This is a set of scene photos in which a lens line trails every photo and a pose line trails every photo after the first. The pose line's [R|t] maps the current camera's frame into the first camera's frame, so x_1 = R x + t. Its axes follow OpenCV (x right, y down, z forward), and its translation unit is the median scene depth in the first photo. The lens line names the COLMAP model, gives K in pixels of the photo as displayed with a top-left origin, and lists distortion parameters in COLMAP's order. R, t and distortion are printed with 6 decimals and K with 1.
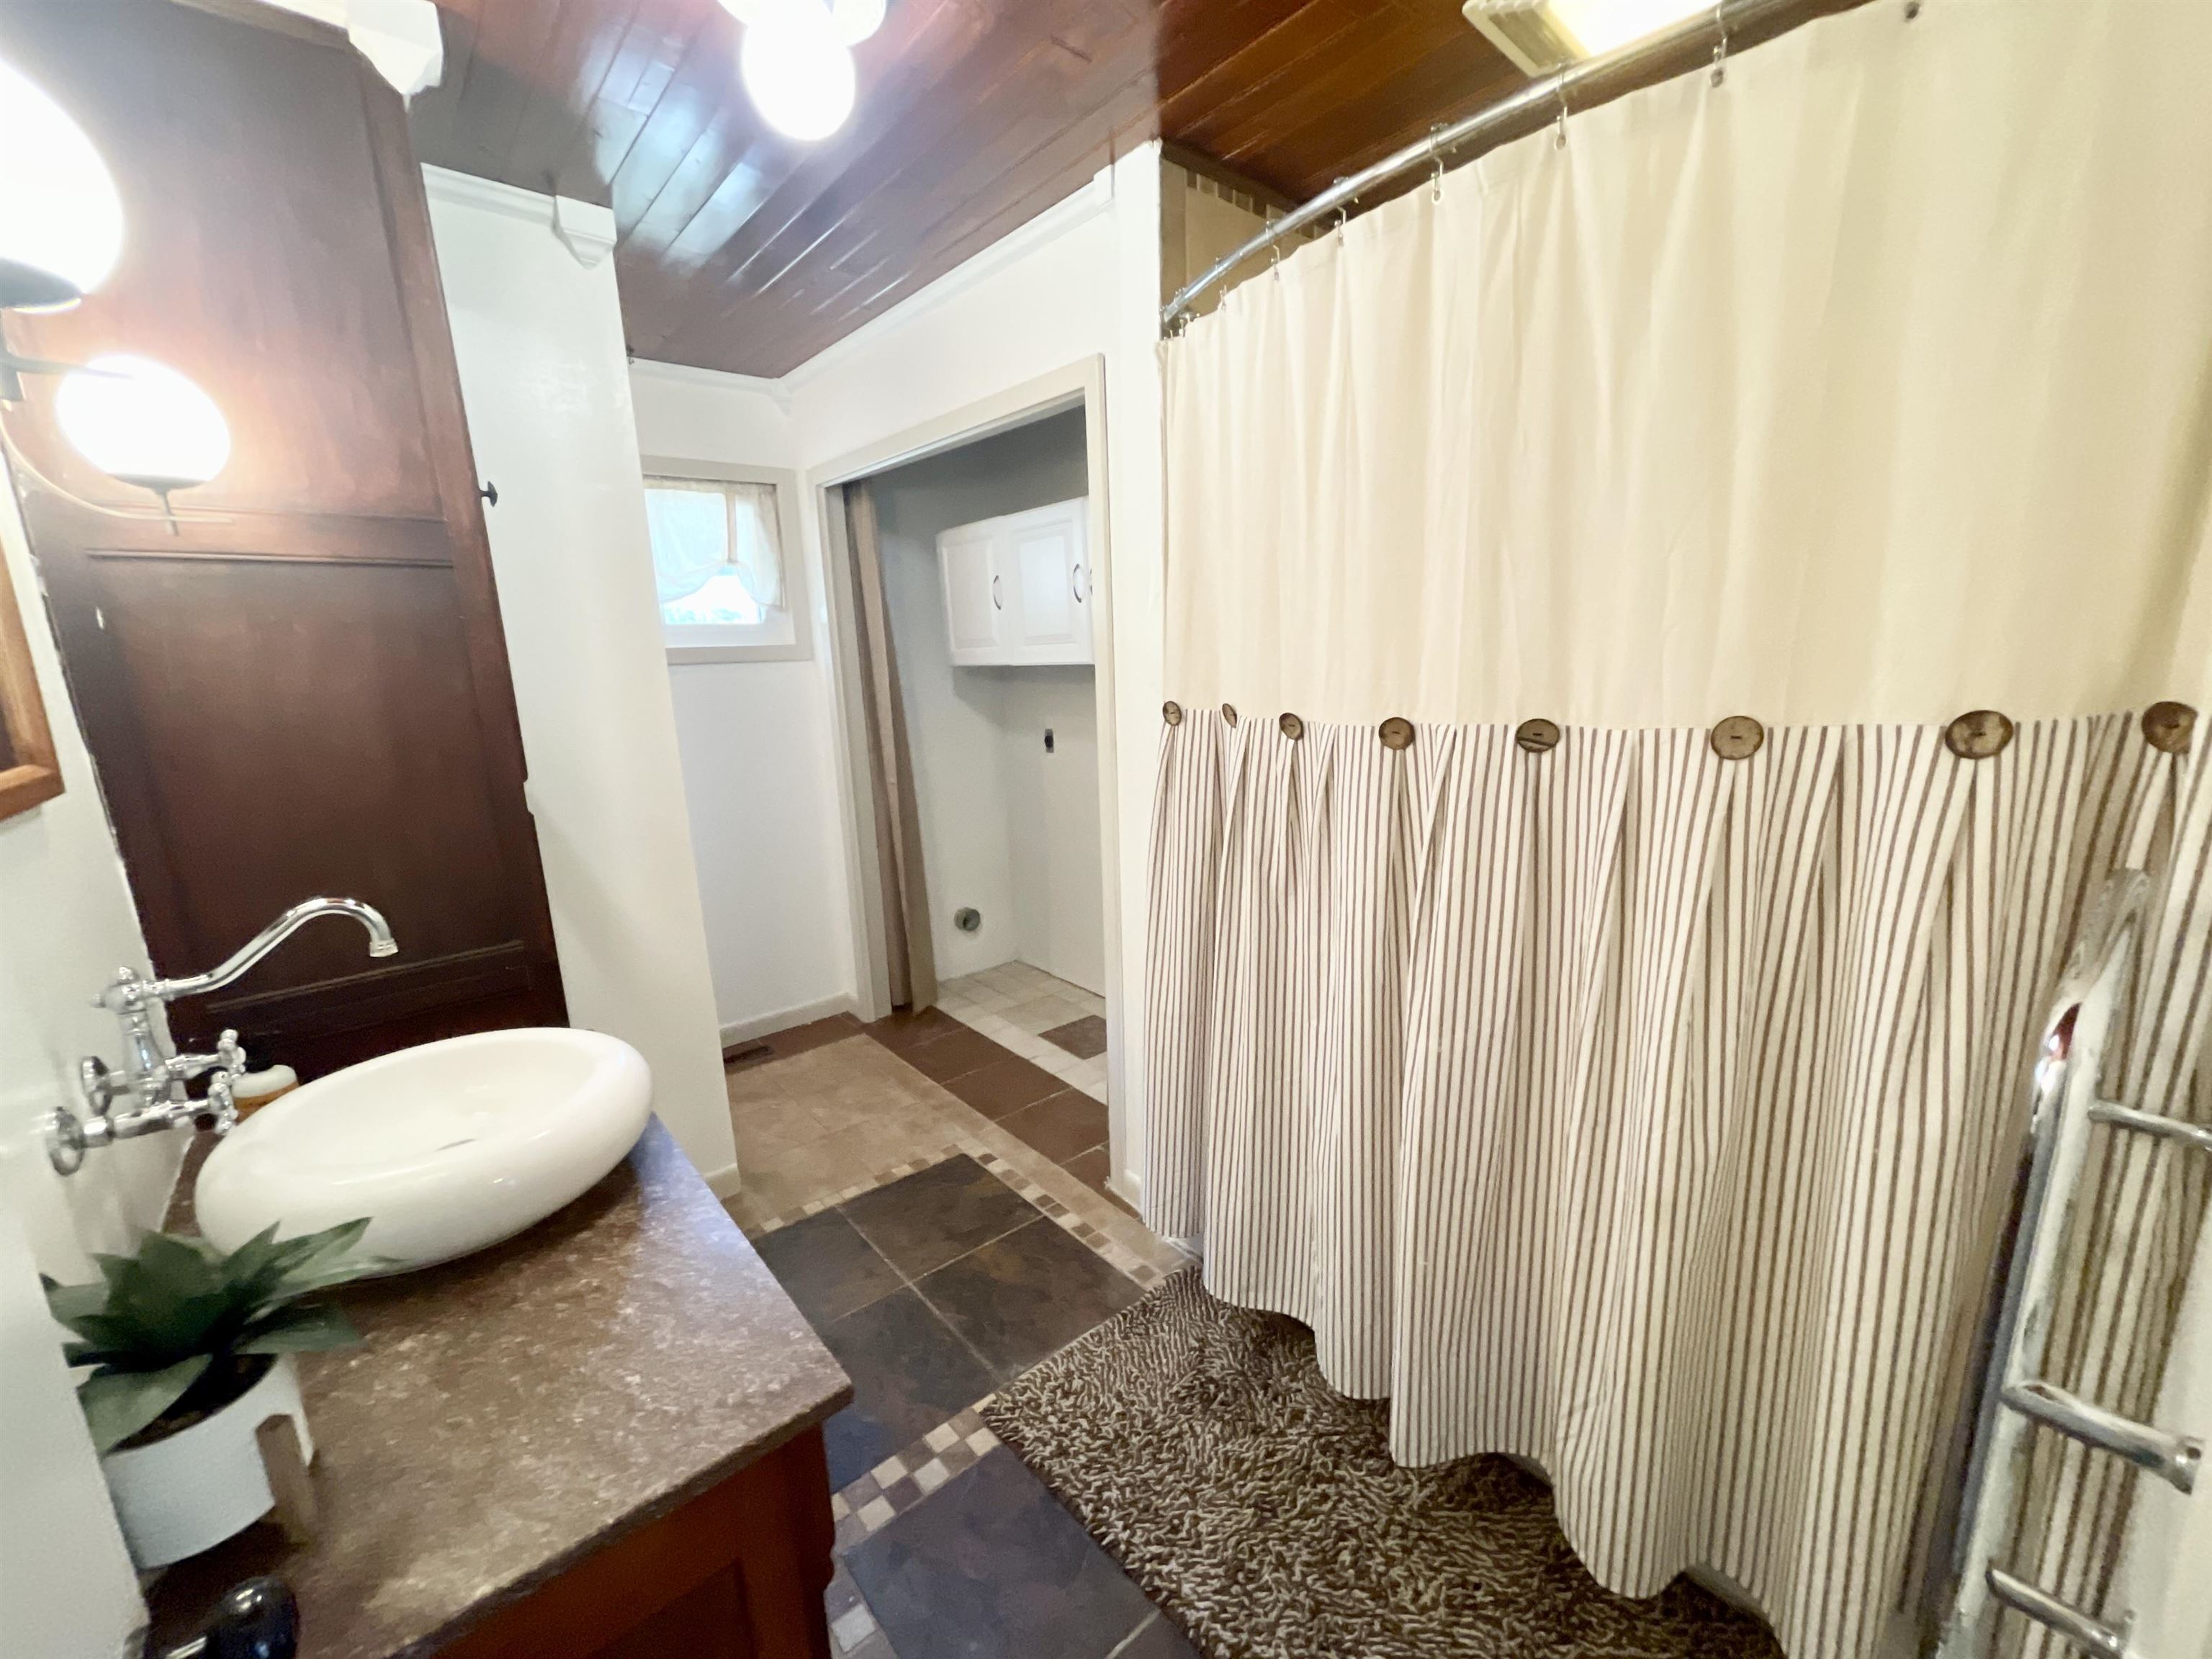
lens RADIAL K [[887.1, 0, 1101.2], [0, 887.1, 847.9], [0, 0, 1]] dist [-0.001395, -0.000127]
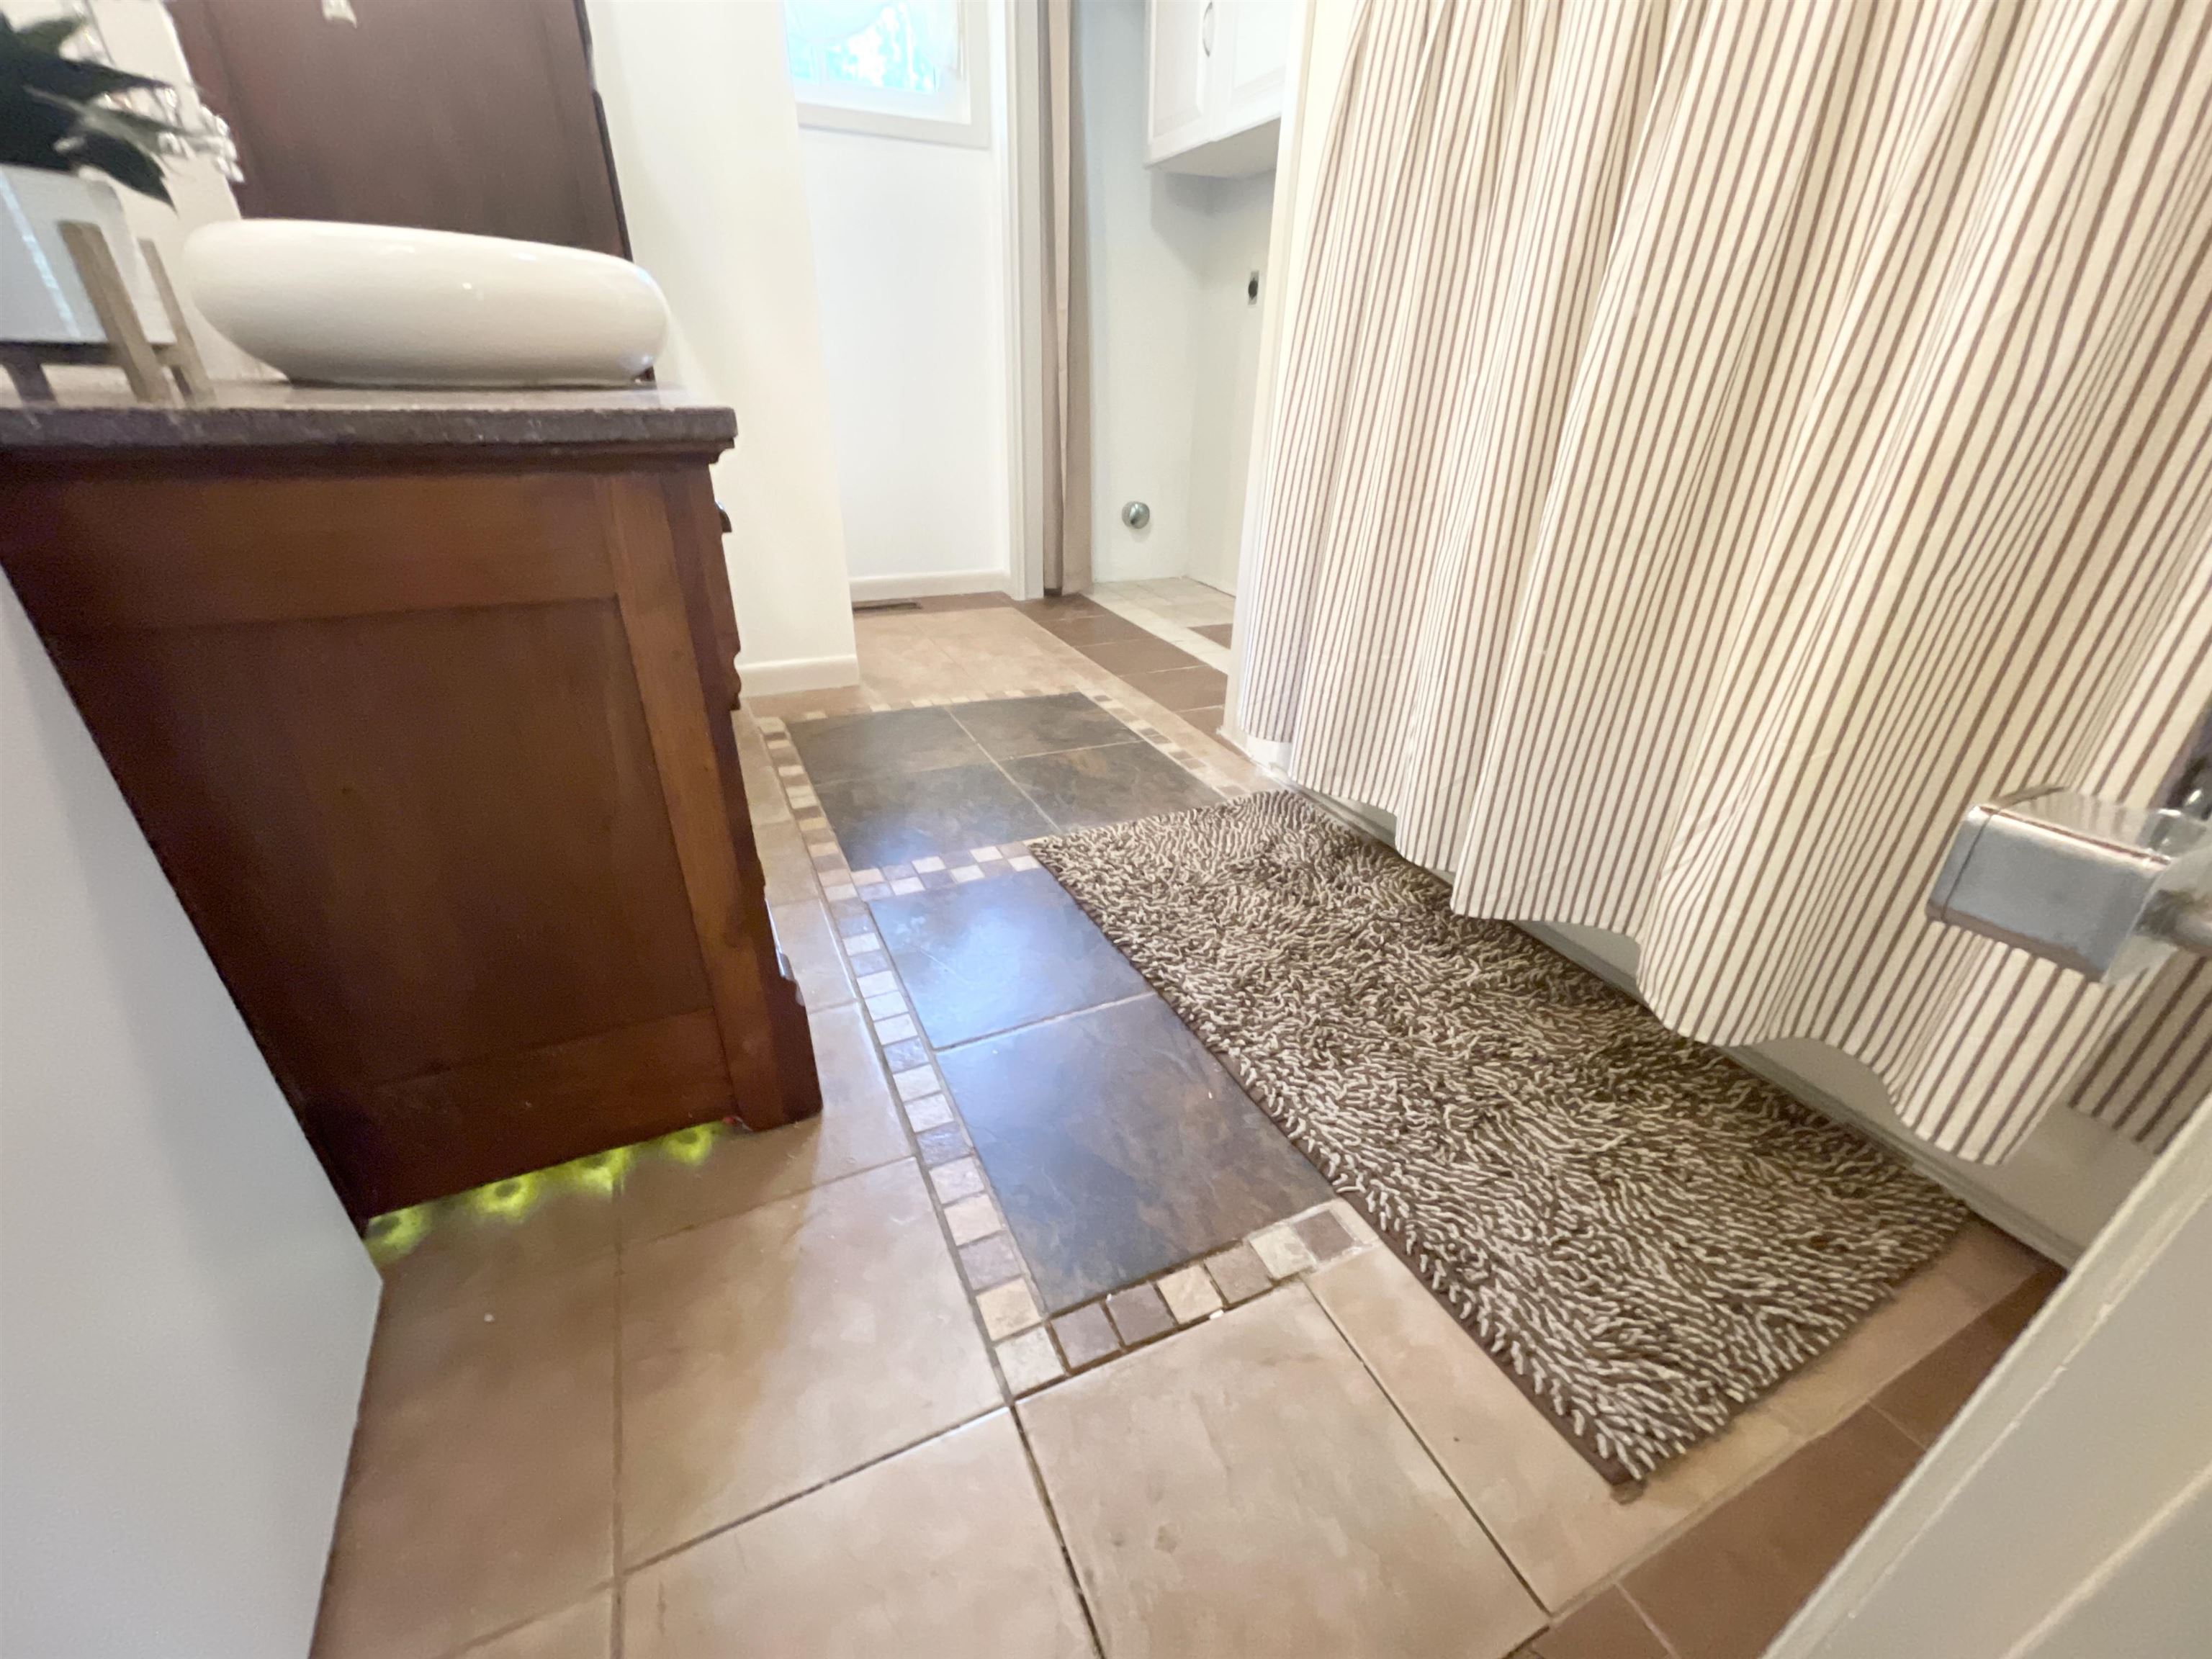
lens RADIAL K [[887.1, 0, 1101.2], [0, 887.1, 847.9], [0, 0, 1]] dist [-0.001395, -0.000127]
pose [[0.963420, 0.171471, -0.205960, 0.112656], [-0.110710, 0.954523, 0.276818, 0.286773], [0.244060, -0.243891, 0.938591, 0.082715]]
